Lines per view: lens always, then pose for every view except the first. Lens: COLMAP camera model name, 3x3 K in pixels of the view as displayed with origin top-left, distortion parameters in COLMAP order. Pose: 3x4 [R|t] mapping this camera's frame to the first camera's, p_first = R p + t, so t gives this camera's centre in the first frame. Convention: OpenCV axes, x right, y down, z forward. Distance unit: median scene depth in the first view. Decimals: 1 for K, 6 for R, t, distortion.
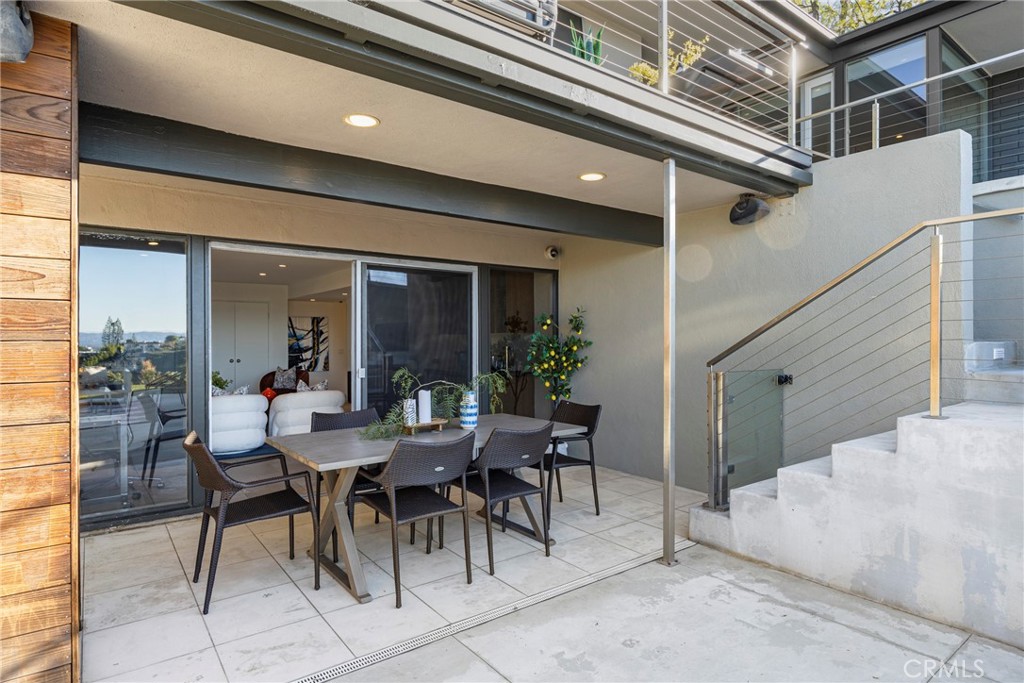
lens RADIAL K [[562.7, 0, 512.8], [0, 562.7, 341.8], [0, 0, 1]] dist [-0.000880, -0.000040]
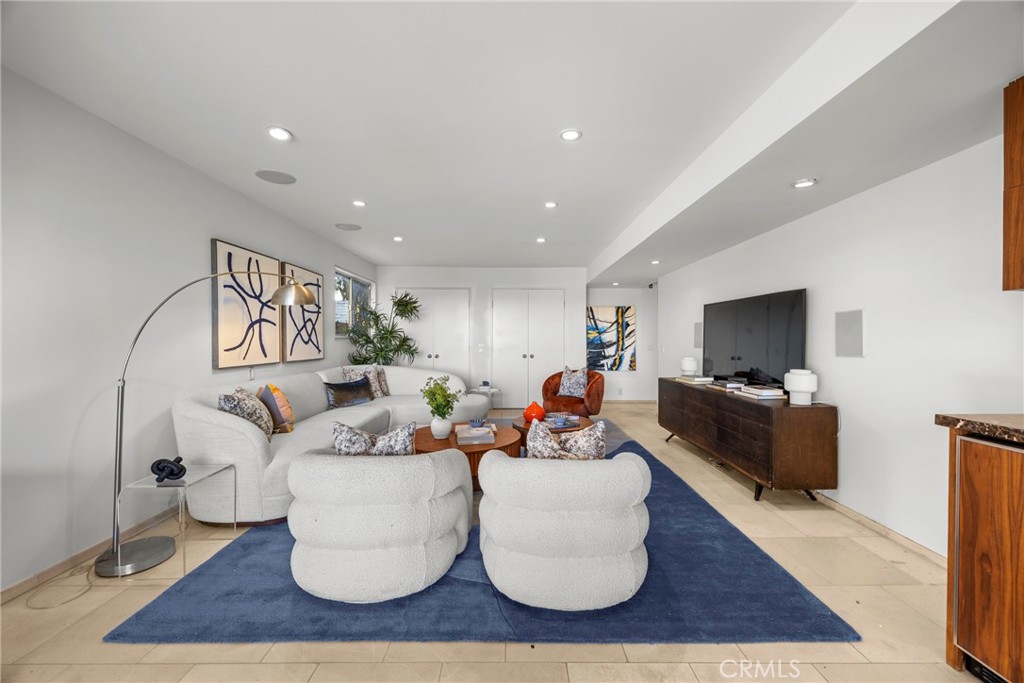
lens RADIAL K [[401.9, 0, 511.6], [0, 401.9, 341.1], [0, 0, 1]] dist [-0.000038, -0.000002]
pose [[0.804093, 0.004363, -0.594487, -0.124615], [-0.004403, 0.999989, 0.001383, 0.008289], [0.594487, 0.001505, 0.804104, 0.423079]]
